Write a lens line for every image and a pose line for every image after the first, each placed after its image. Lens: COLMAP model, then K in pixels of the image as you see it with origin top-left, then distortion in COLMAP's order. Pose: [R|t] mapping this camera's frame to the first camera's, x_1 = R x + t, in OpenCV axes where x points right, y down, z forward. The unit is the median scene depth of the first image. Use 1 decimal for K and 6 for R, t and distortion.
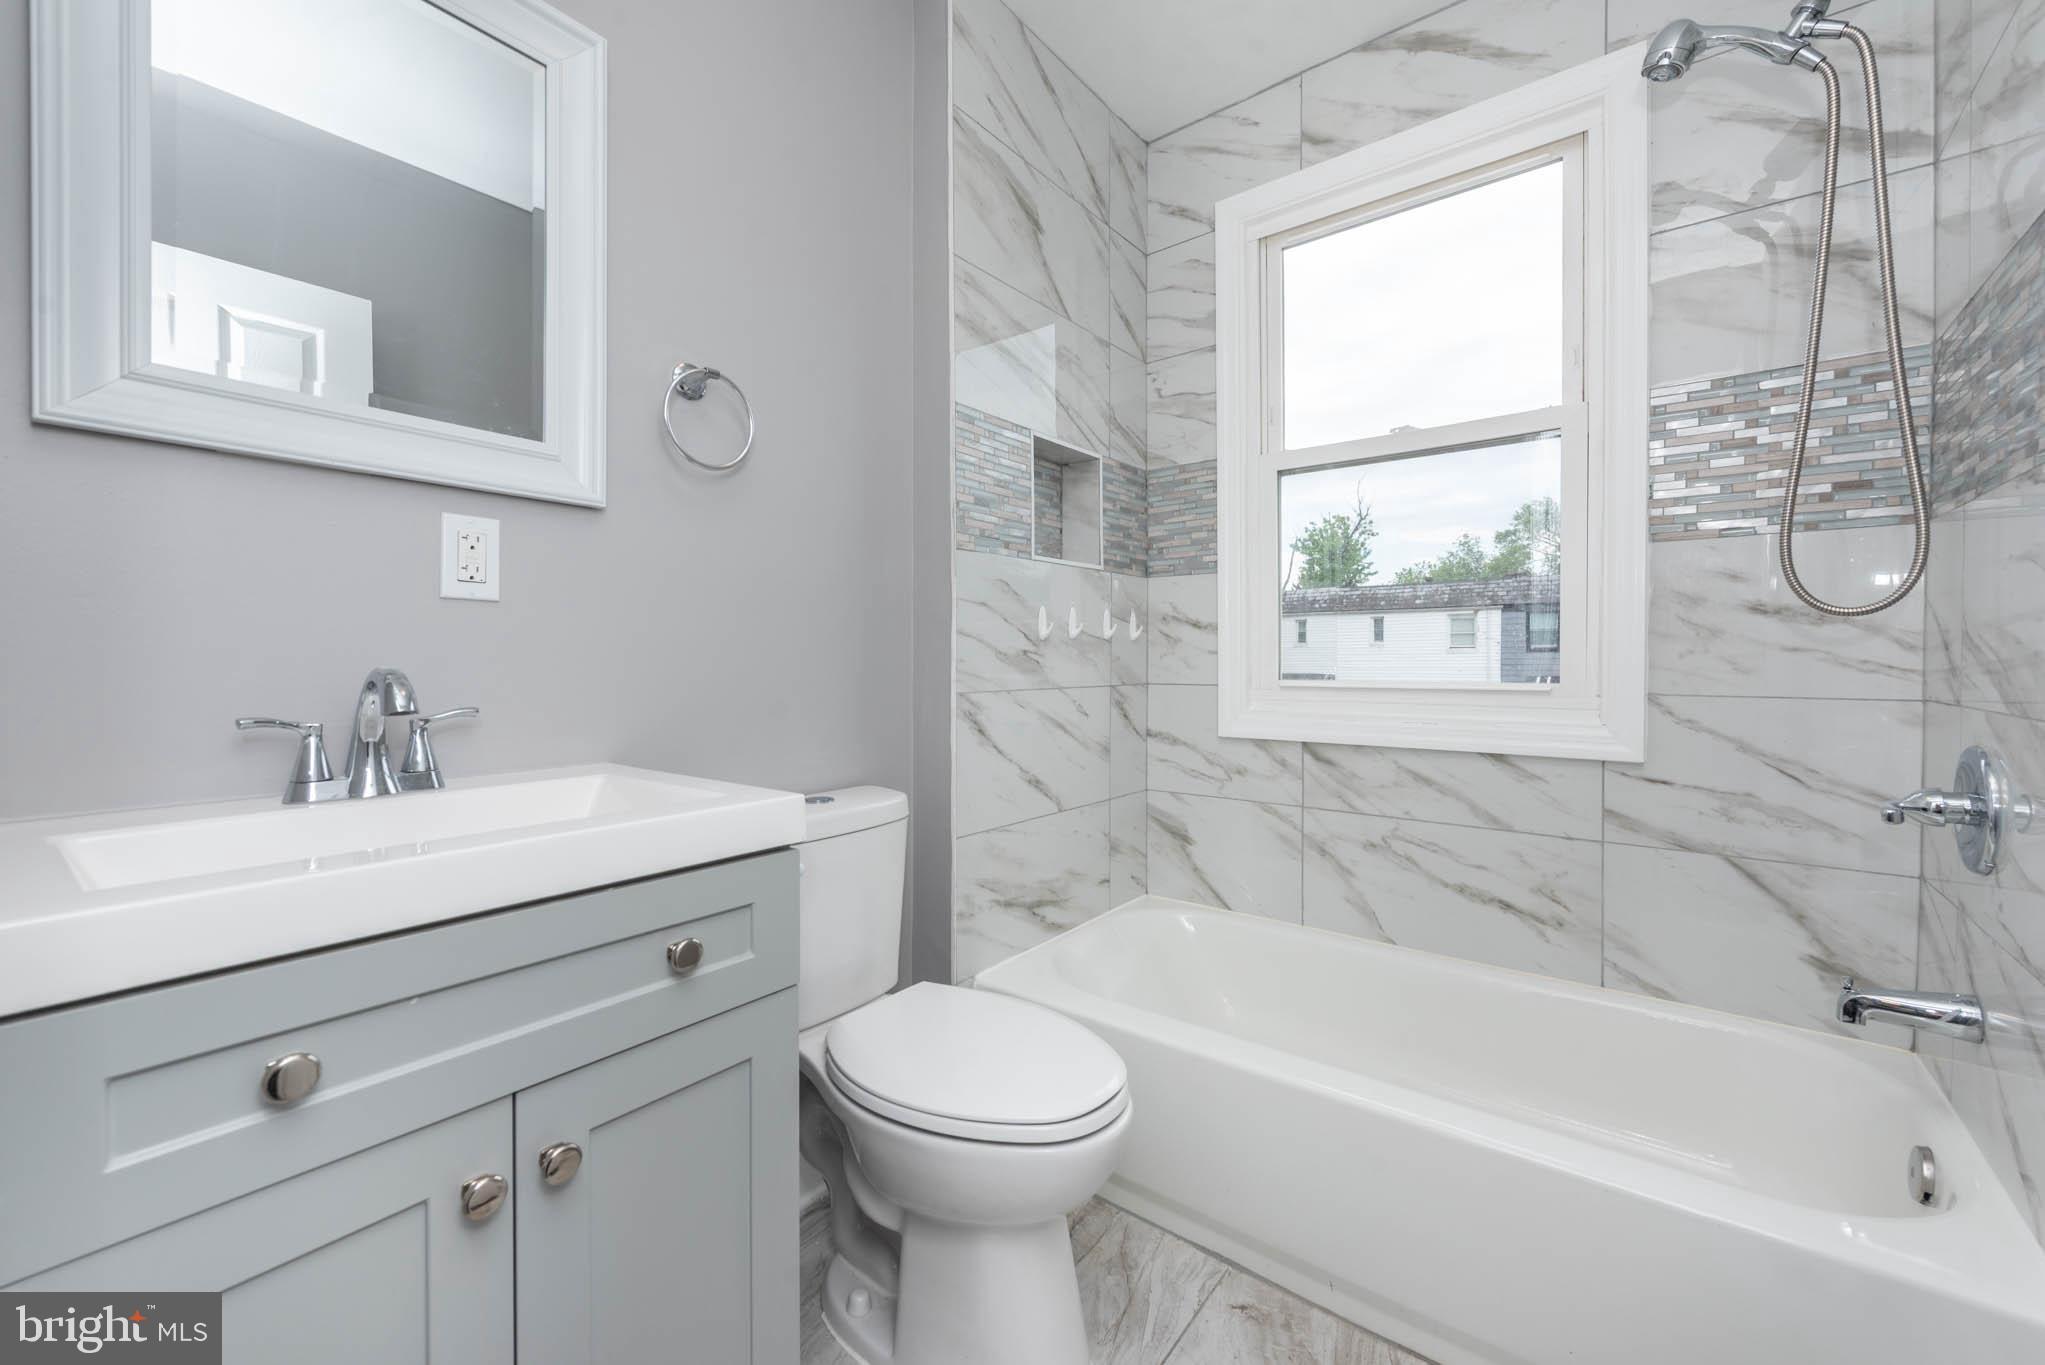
lens RADIAL K [[815.9, 0, 1014.2], [0, 815.9, 664.7], [0, 0, 1]] dist [0.013354, -0.003306]
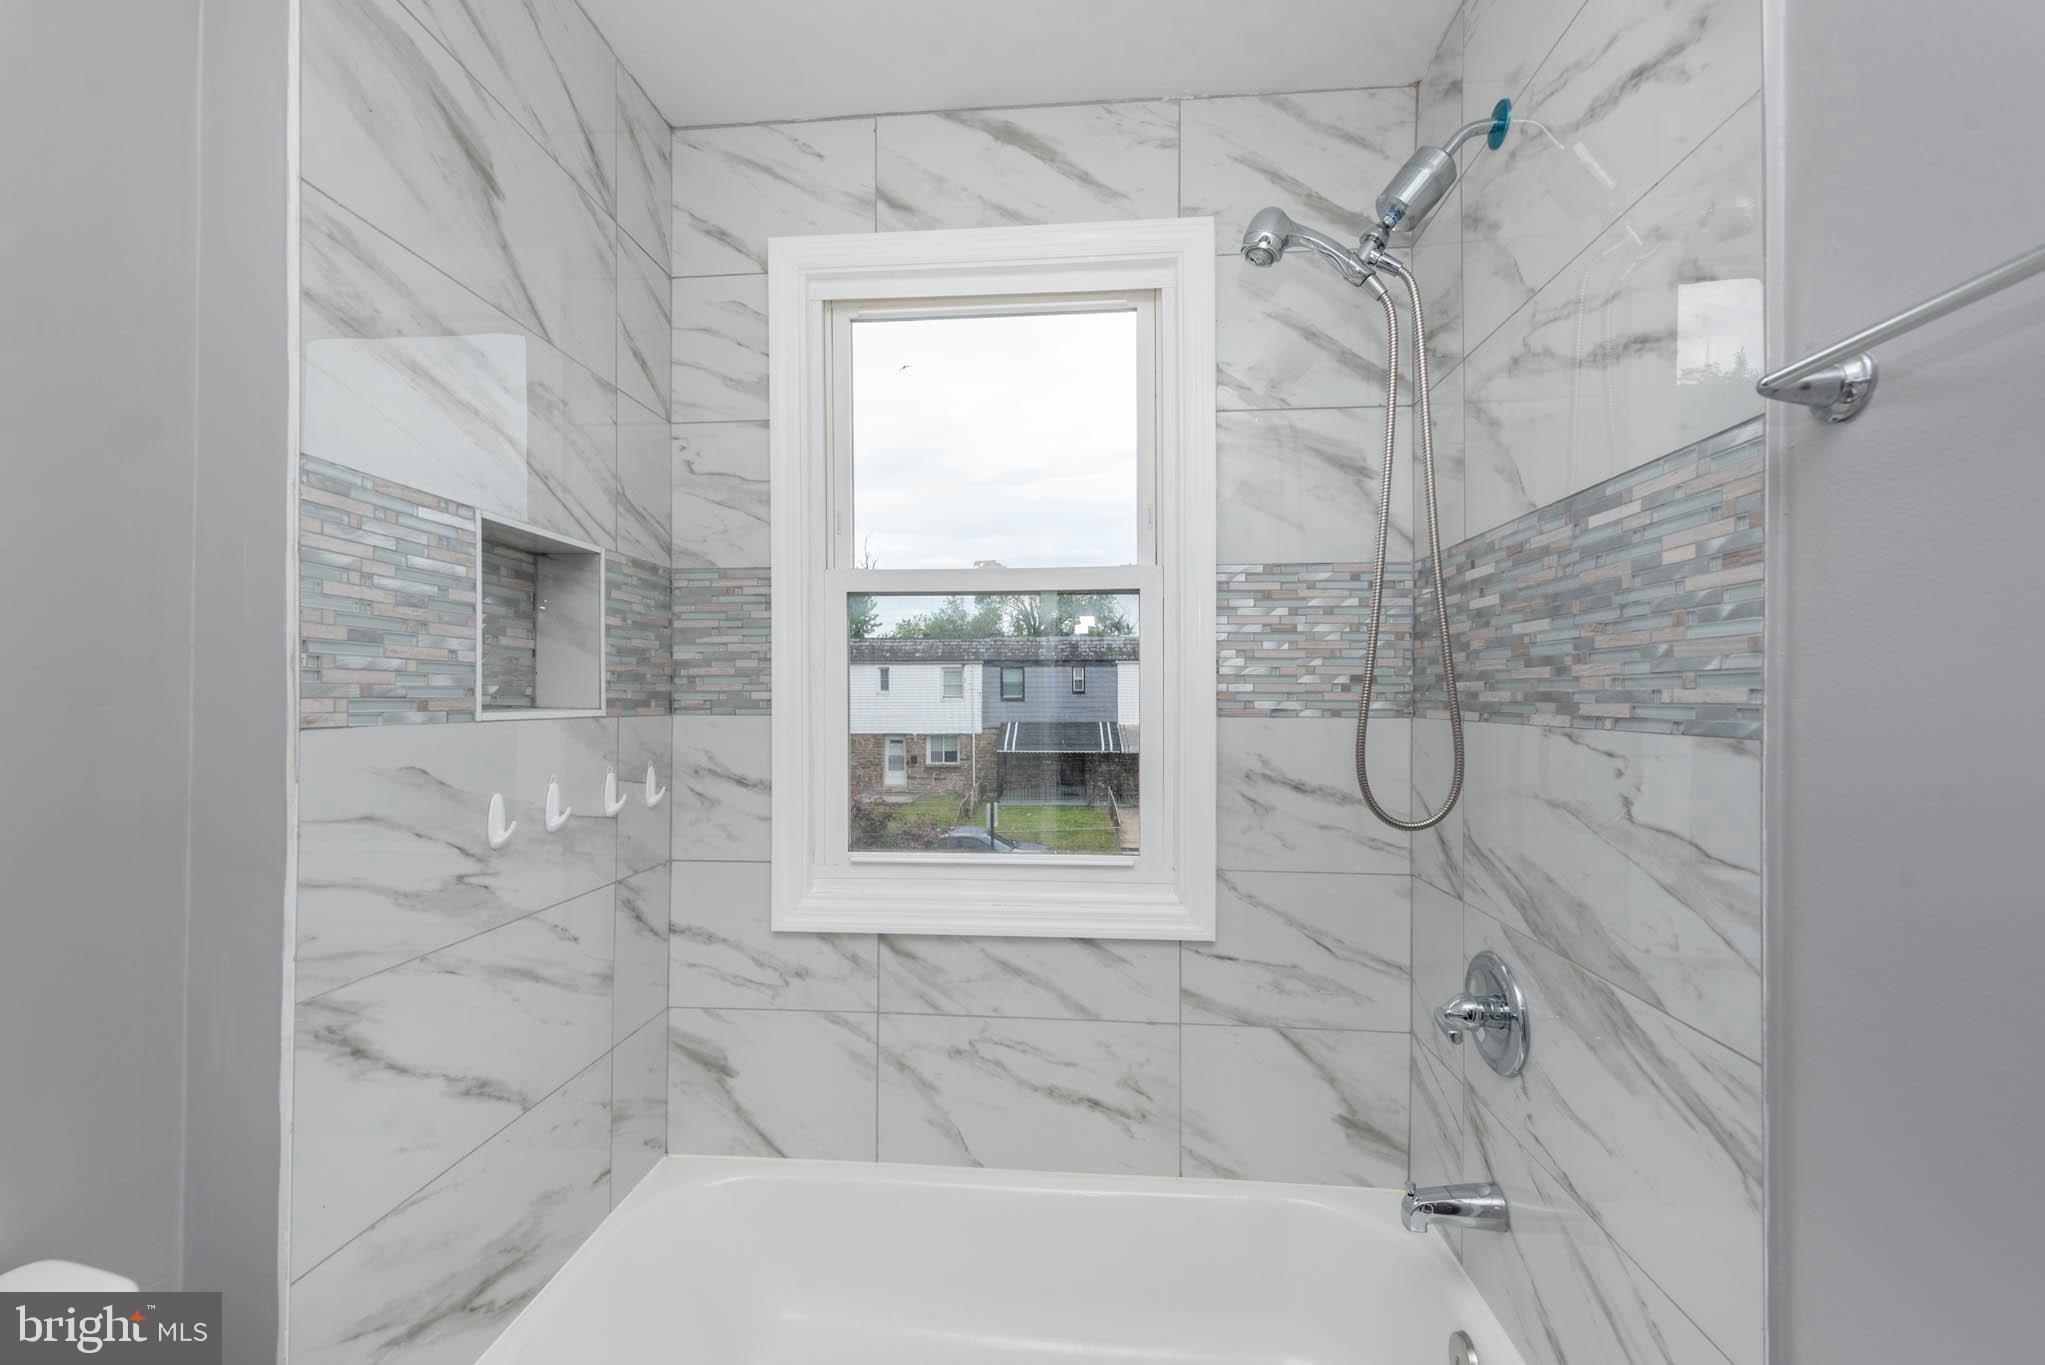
lens RADIAL K [[815.9, 0, 1016.9], [0, 815.9, 693.8], [0, 0, 1]] dist [0.013354, -0.003306]
pose [[0.833863, 0.008174, 0.551910, 0.020999], [0.000231, 0.999885, -0.015156, -0.146285], [-0.551971, 0.012766, 0.833766, 0.277635]]
